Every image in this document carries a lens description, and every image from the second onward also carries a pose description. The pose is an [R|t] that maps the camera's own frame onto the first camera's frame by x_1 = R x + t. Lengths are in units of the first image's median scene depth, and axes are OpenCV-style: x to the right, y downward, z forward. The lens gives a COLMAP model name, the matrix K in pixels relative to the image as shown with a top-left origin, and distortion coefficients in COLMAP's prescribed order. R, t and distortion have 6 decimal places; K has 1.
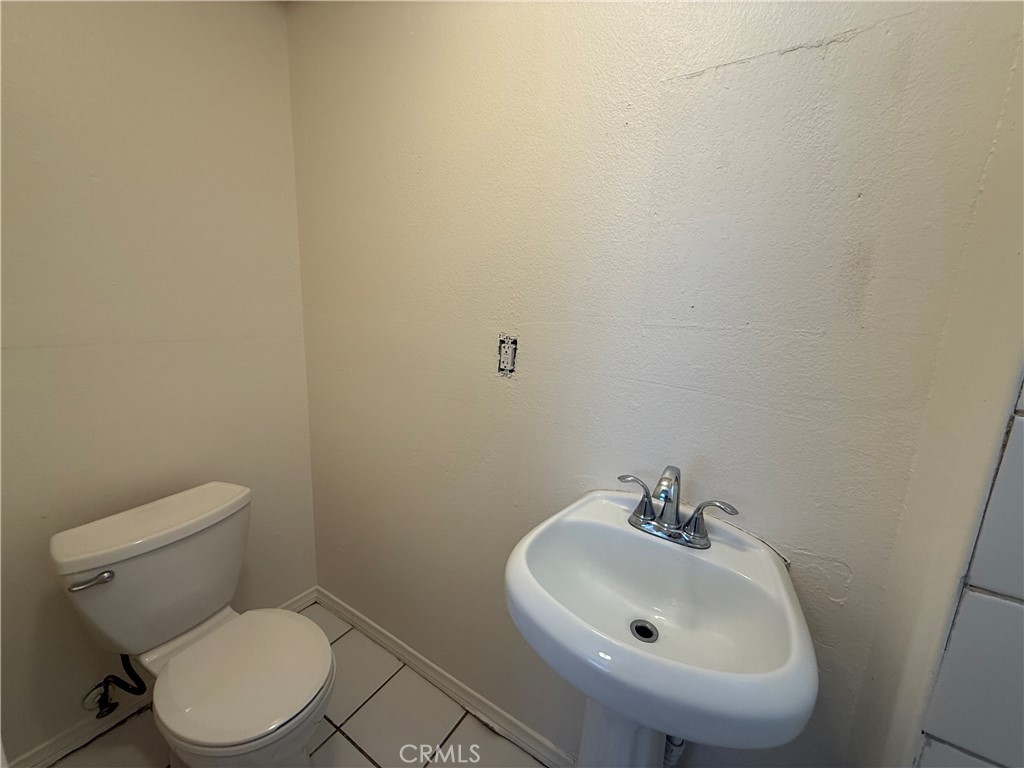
lens RADIAL K [[408.2, 0, 512.0], [0, 408.2, 384.0], [0, 0, 1]] dist [0.000640, -0.000057]
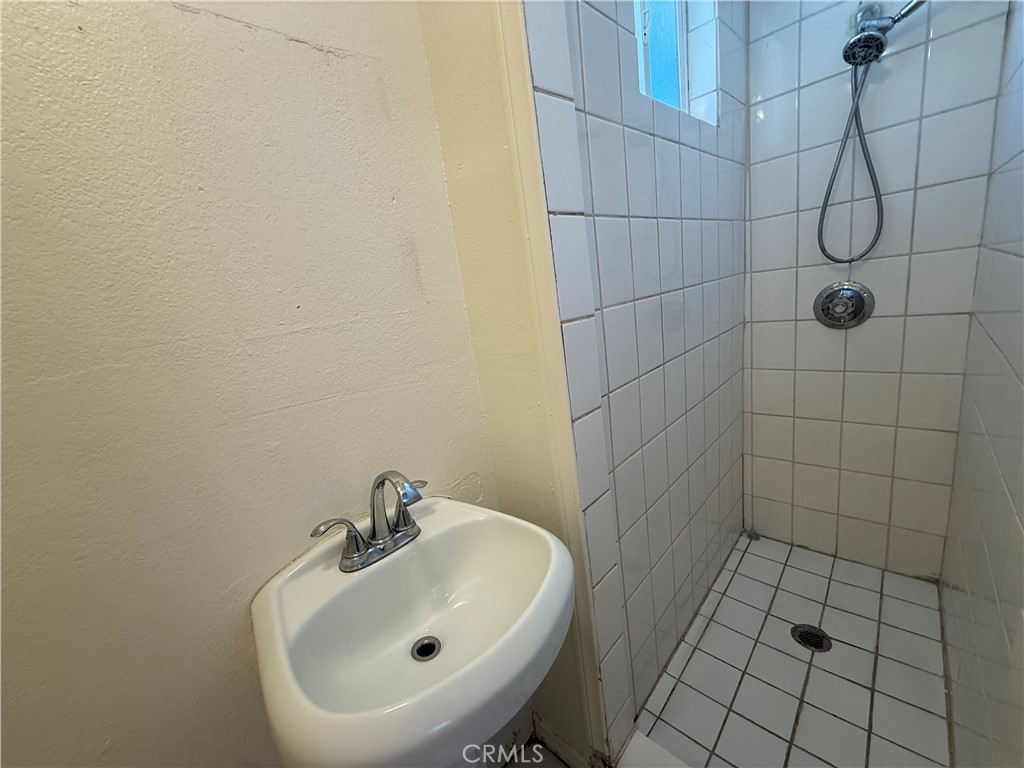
lens RADIAL K [[408.2, 0, 512.0], [0, 408.2, 384.0], [0, 0, 1]] dist [0.000640, -0.000057]
pose [[0.178637, -0.283504, 0.942186, -0.345527], [0.331952, 0.918810, 0.213532, -0.077778], [-0.926227, 0.274616, 0.258243, 0.426548]]
